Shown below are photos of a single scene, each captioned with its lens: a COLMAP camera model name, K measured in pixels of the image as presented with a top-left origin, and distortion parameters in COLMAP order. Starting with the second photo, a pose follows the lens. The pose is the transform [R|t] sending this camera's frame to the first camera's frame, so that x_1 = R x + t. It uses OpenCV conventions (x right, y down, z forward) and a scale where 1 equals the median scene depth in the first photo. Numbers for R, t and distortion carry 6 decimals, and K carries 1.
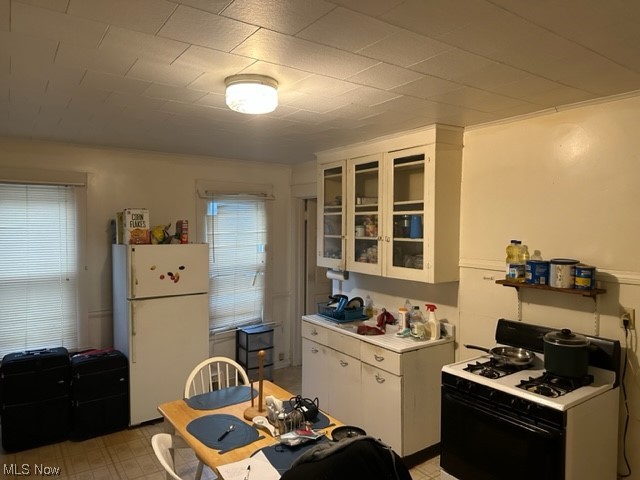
lens RADIAL K [[452.2, 0, 320.0], [0, 452.2, 240.0], [0, 0, 1]] dist [-0.004012, -0.003460]
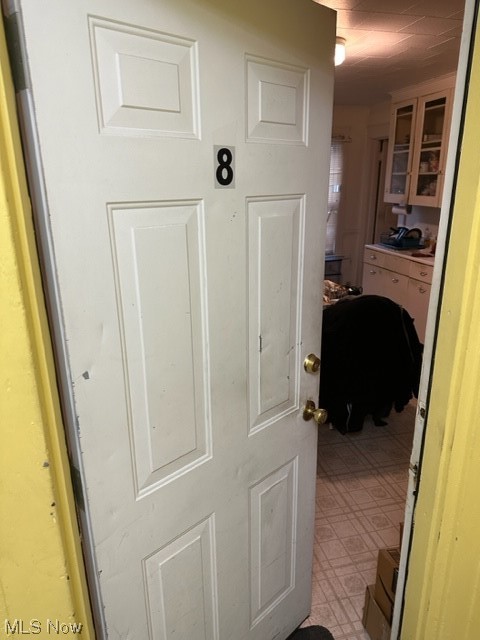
lens RADIAL K [[452.2, 0, 228.1], [0, 452.2, 318.3], [0, 0, 1]] dist [-0.004012, -0.003460]
pose [[0.930419, 0.093071, -0.354483, 0.065766], [0.005597, 0.963497, 0.267660, 0.037339], [0.366455, -0.251020, 0.895935, -0.248754]]
